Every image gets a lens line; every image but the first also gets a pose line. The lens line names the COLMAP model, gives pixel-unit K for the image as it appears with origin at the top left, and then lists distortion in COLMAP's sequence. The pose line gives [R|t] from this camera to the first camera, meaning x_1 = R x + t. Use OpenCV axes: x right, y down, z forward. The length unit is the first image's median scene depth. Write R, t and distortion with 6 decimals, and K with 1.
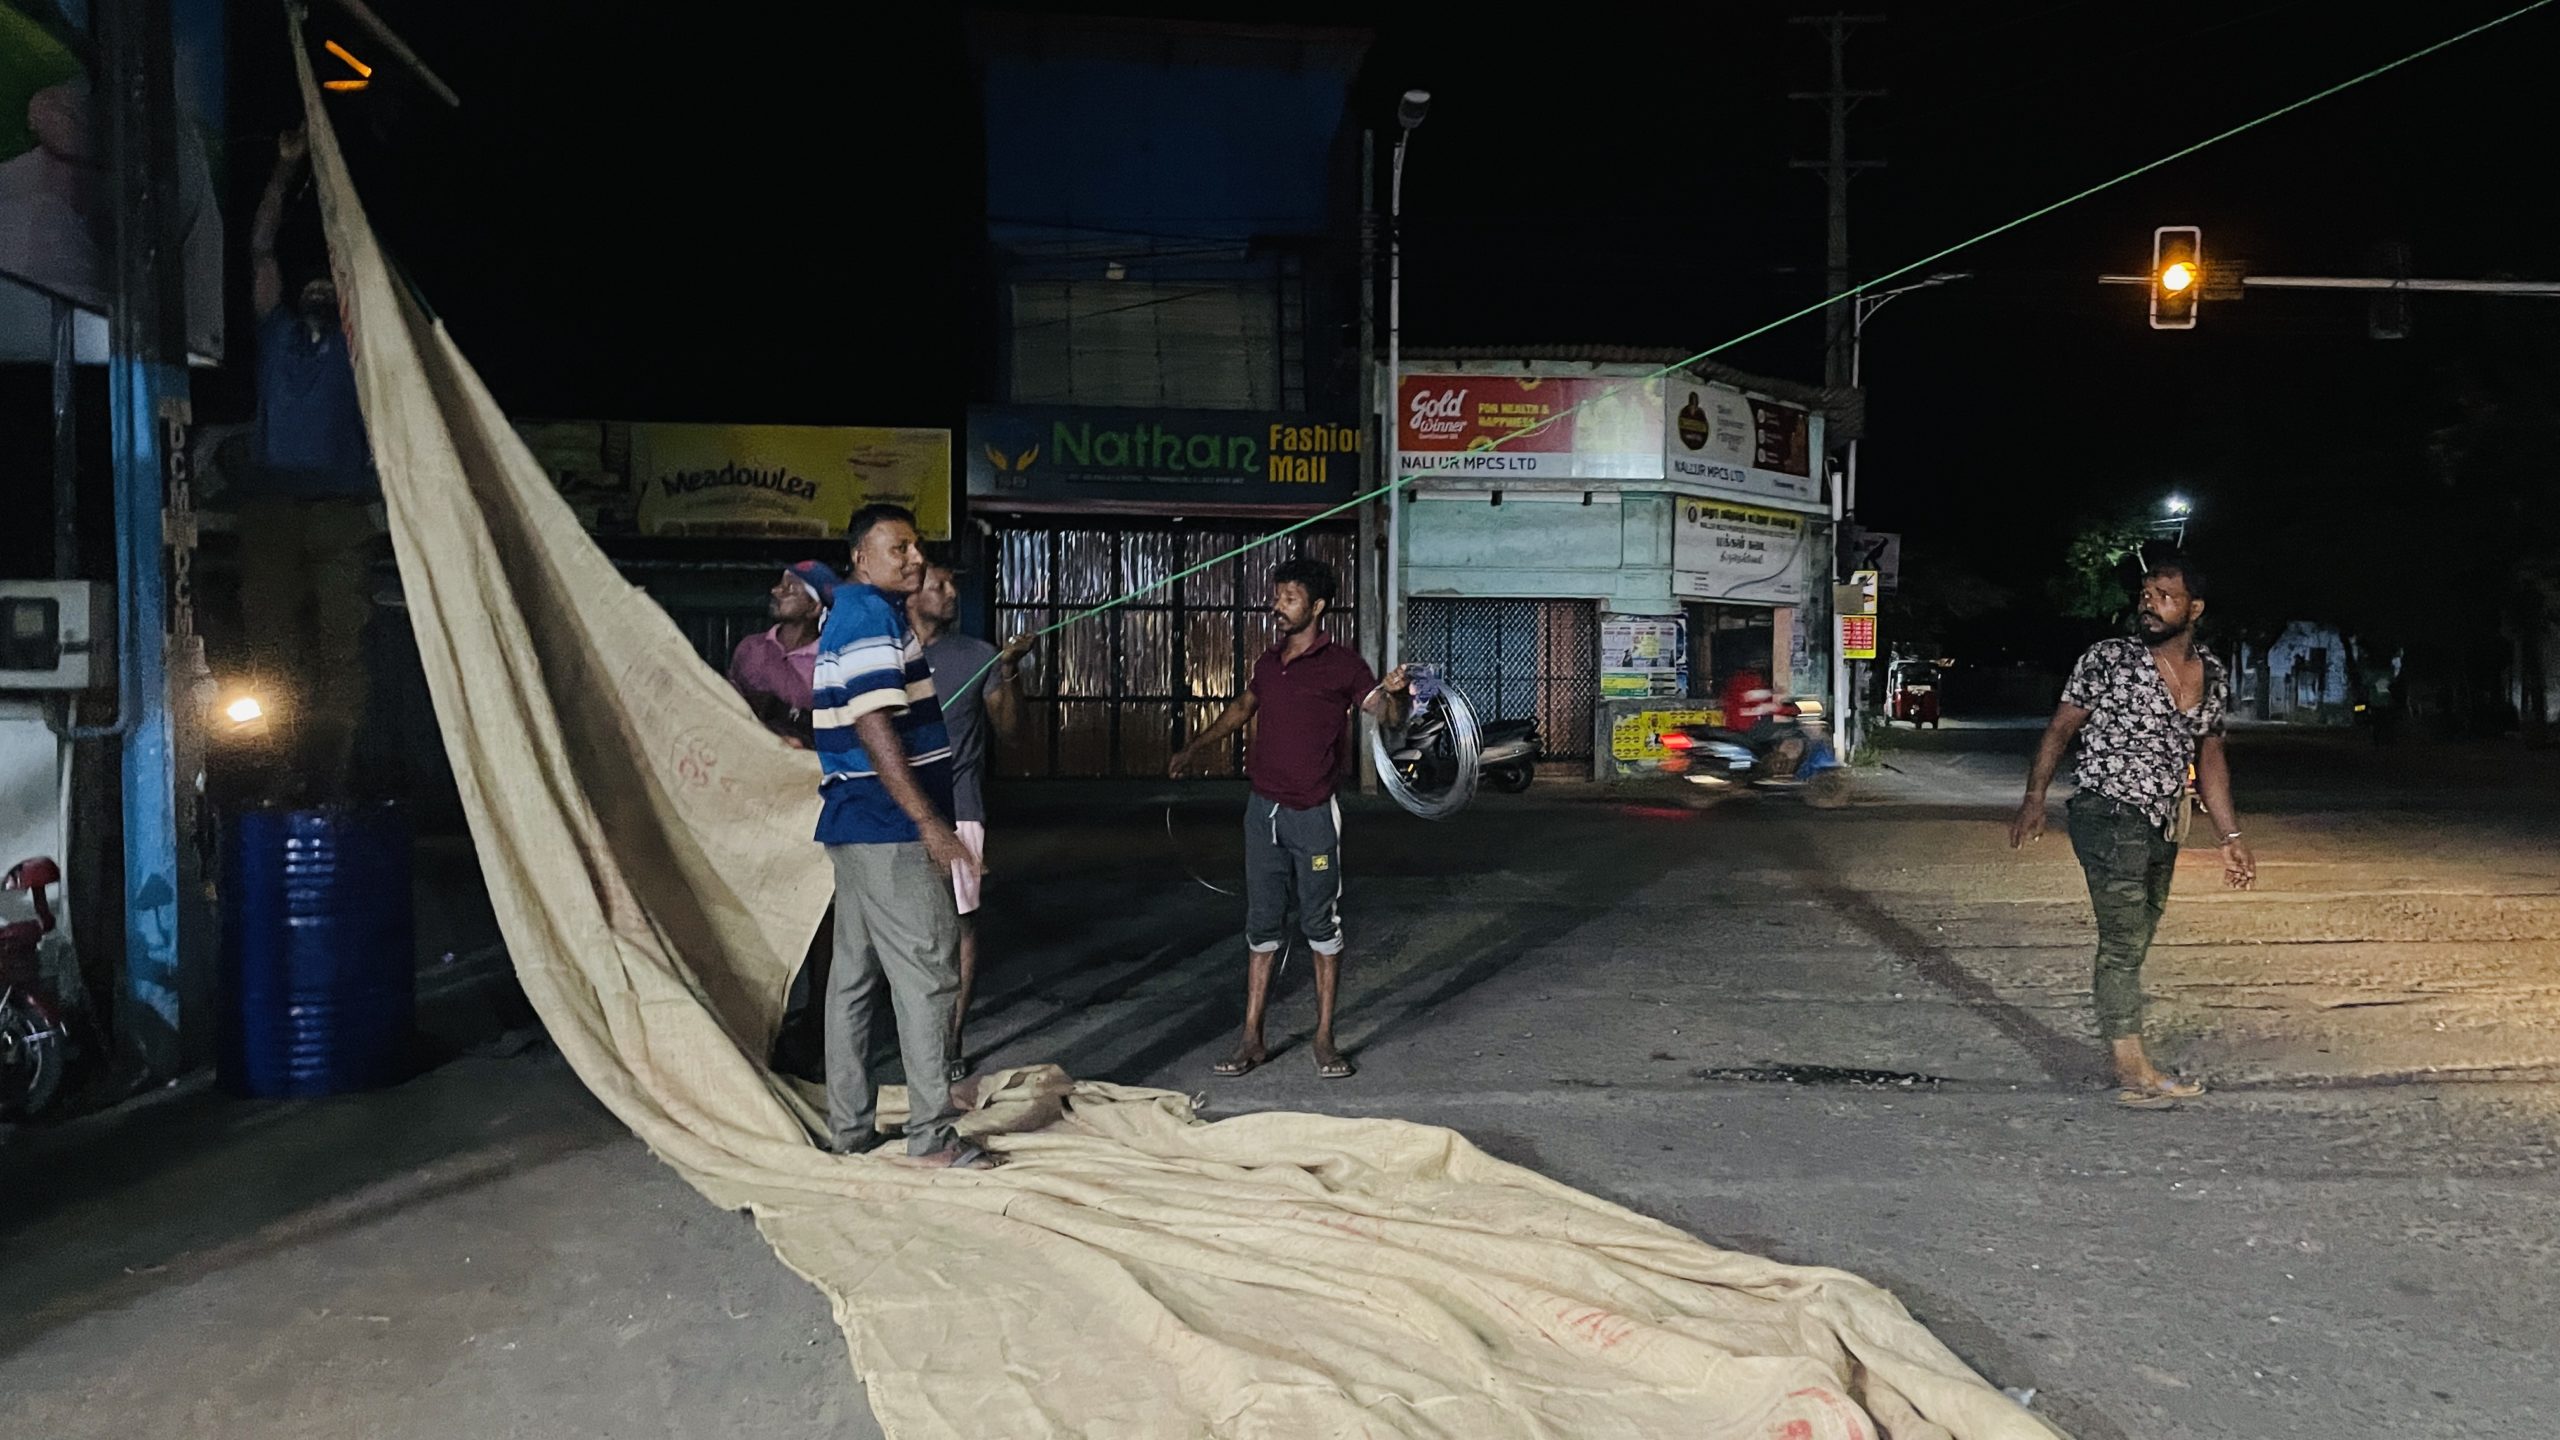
lens RADIAL K [[1973.0, 0, 1300.9], [0, 1973.0, 730.7], [0, 0, 1]] dist [0.120286, -0.169321]
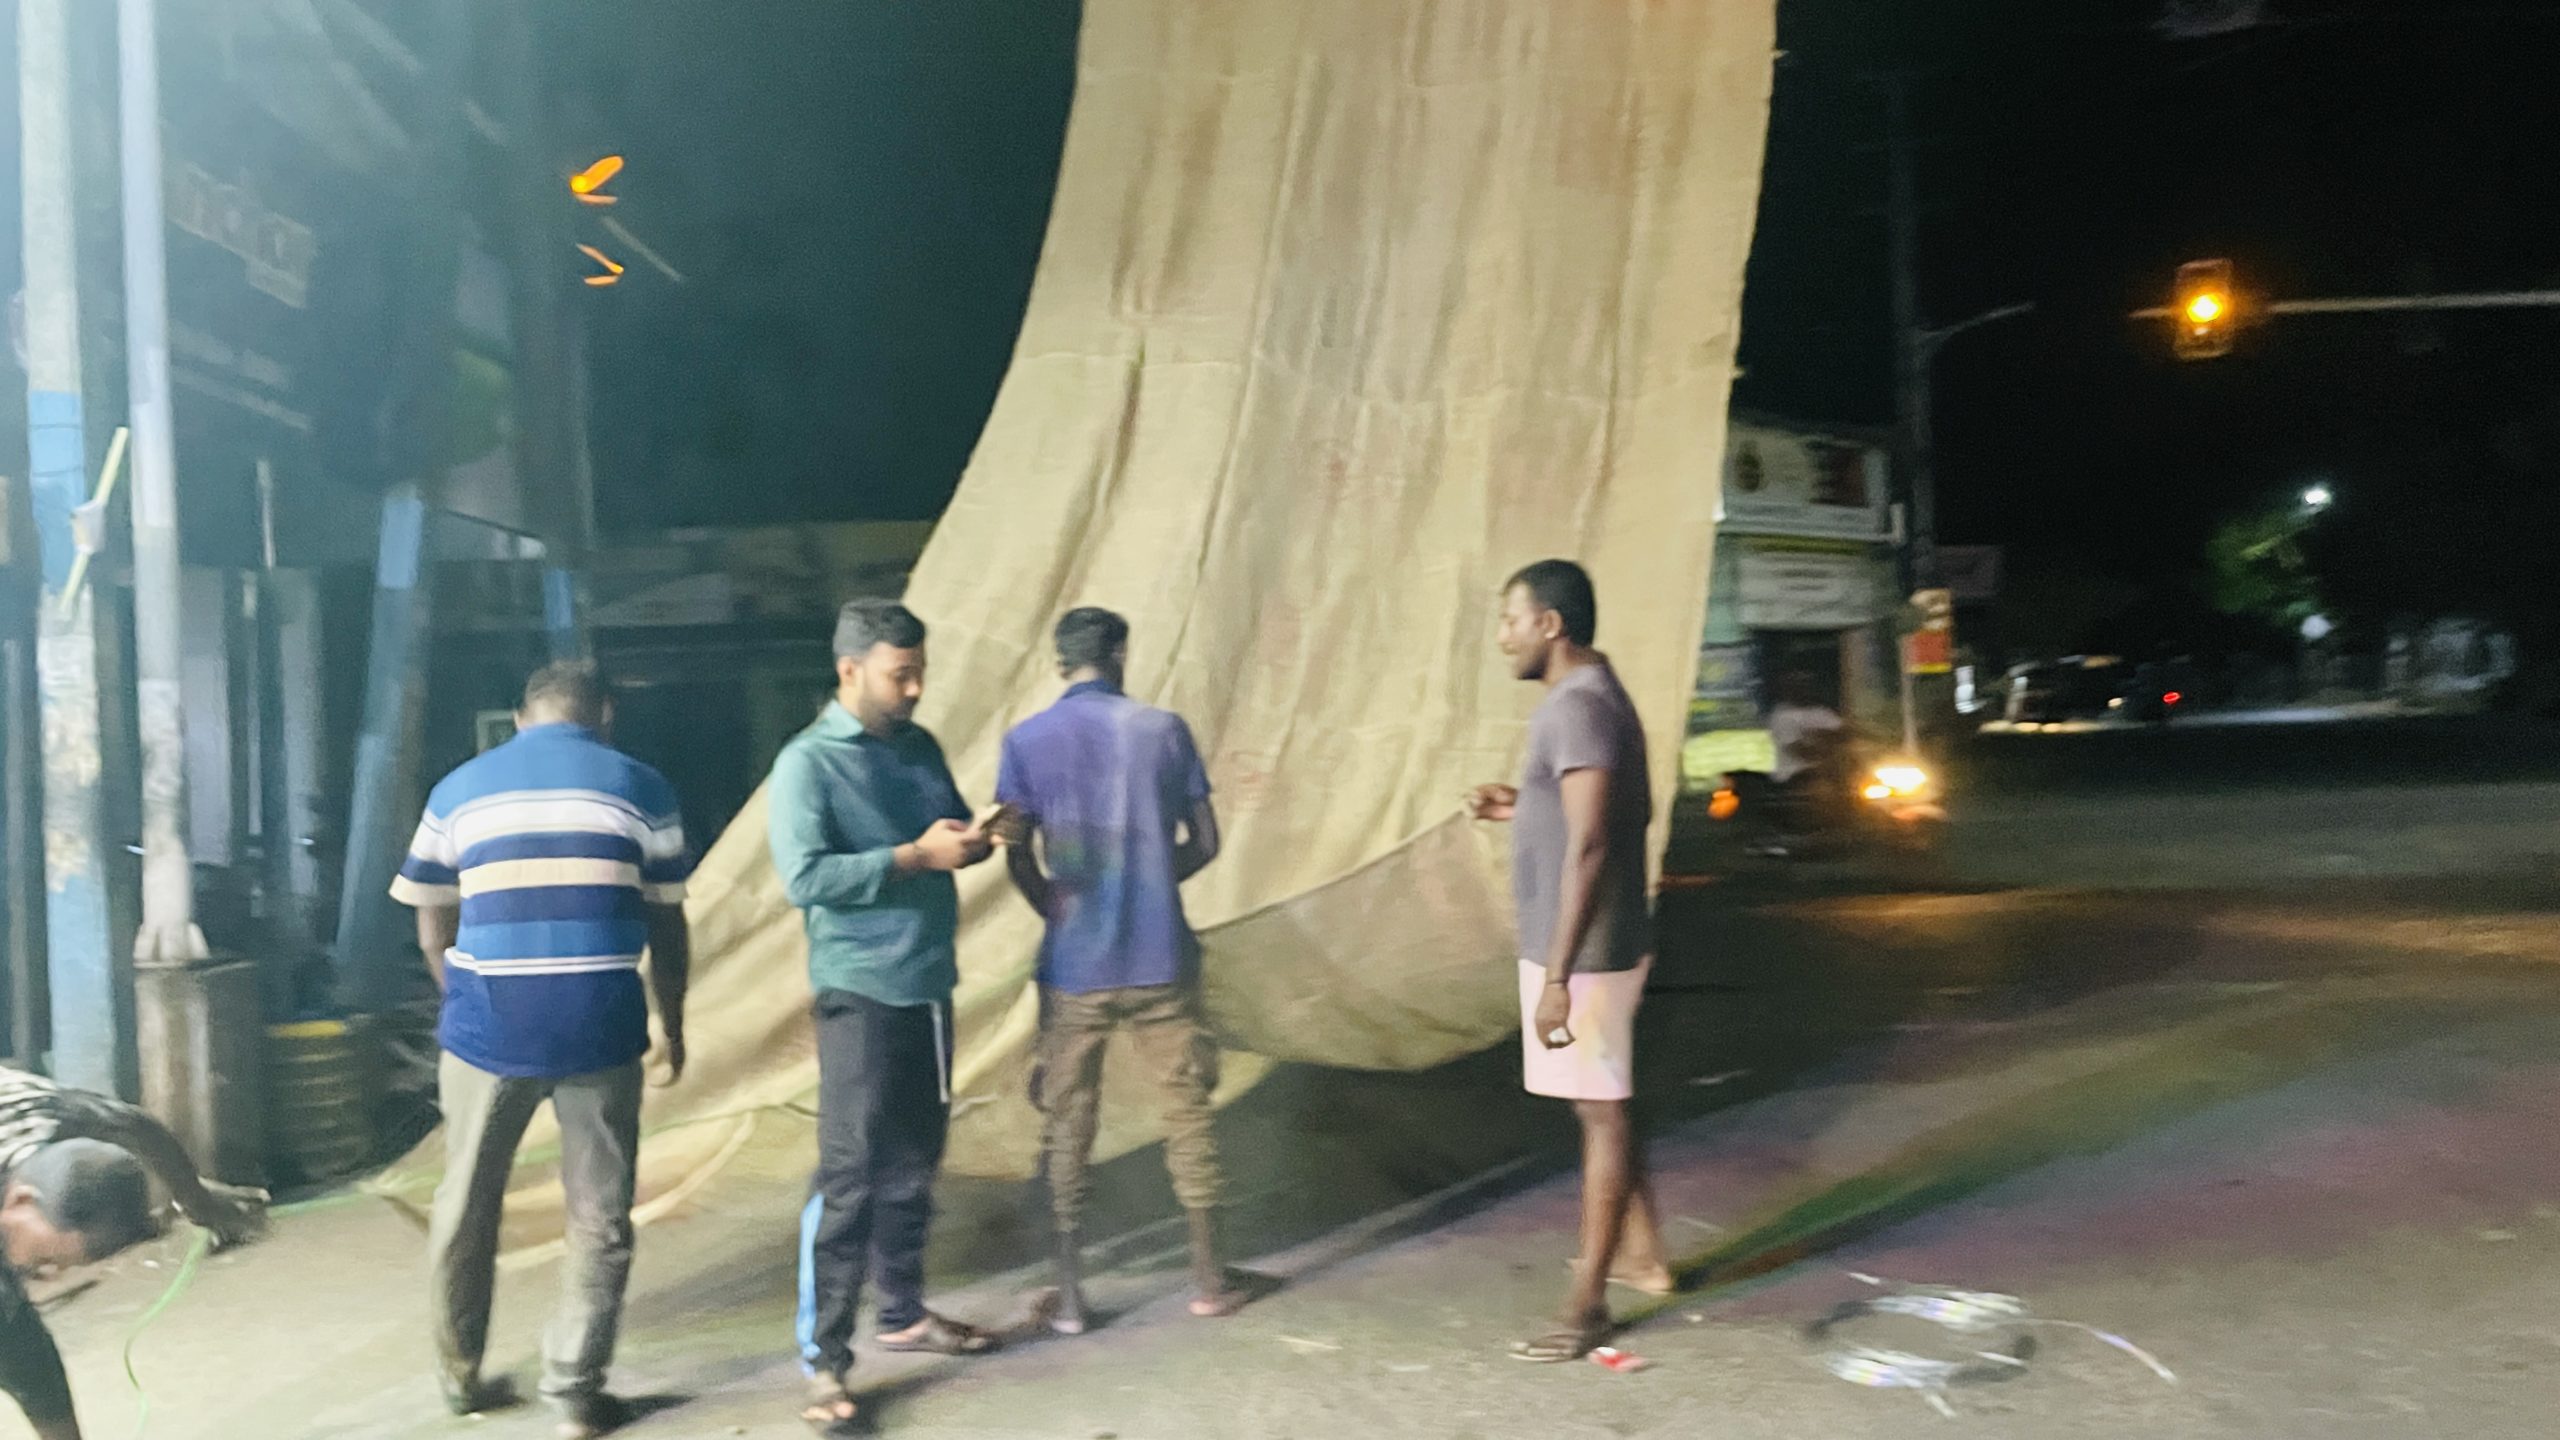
lens RADIAL K [[2115.5, 0, 1280.0], [0, 2115.5, 720.0], [0, 0, 1]] dist [0.004120, -0.216165]
pose [[0.993966, -0.043889, -0.100523, 0.050947], [0.041914, 0.998886, -0.021674, -0.000552], [0.101363, 0.017330, 0.994699, -0.197080]]
